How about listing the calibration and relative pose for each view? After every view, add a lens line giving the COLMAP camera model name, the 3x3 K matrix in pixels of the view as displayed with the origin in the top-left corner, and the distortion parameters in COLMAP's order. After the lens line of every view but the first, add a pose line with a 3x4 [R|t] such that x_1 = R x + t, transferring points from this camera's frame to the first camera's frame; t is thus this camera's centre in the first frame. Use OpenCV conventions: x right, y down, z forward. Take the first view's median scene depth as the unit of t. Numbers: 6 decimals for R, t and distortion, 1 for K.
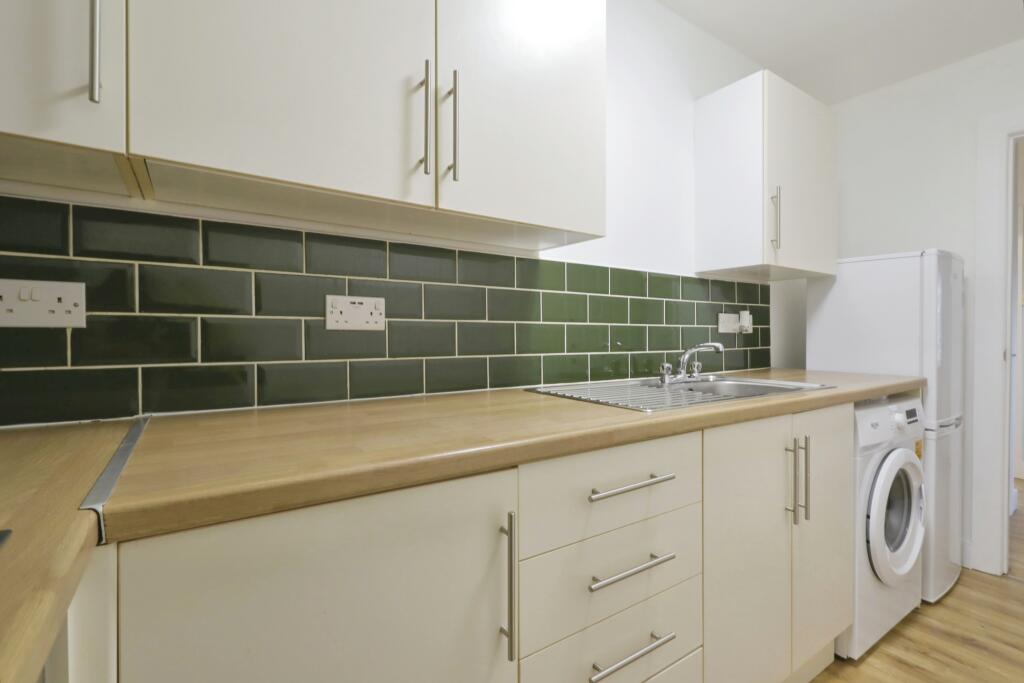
lens RADIAL K [[467.3, 0, 522.1], [0, 467.3, 336.4], [0, 0, 1]] dist [-0.002174, -0.000540]
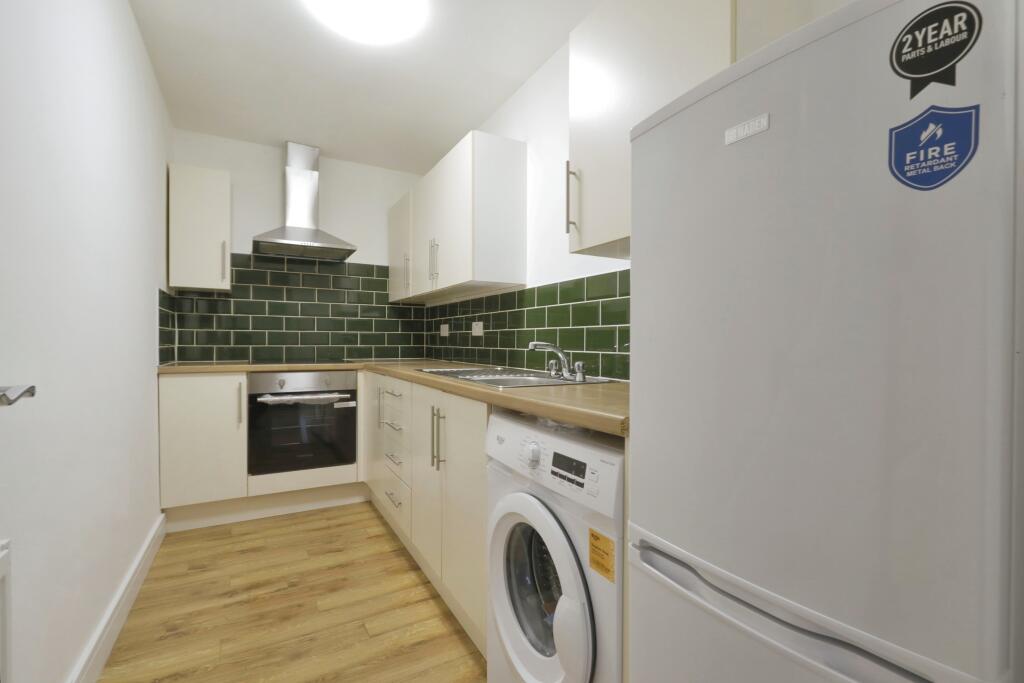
lens RADIAL K [[467.3, 0, 522.1], [0, 467.3, 336.4], [0, 0, 1]] dist [-0.002174, -0.000540]
pose [[-0.082175, -0.002780, -0.996614, 1.685402], [0.006196, 0.999975, -0.003301, 0.001110], [0.996599, -0.006447, -0.082156, 1.157130]]
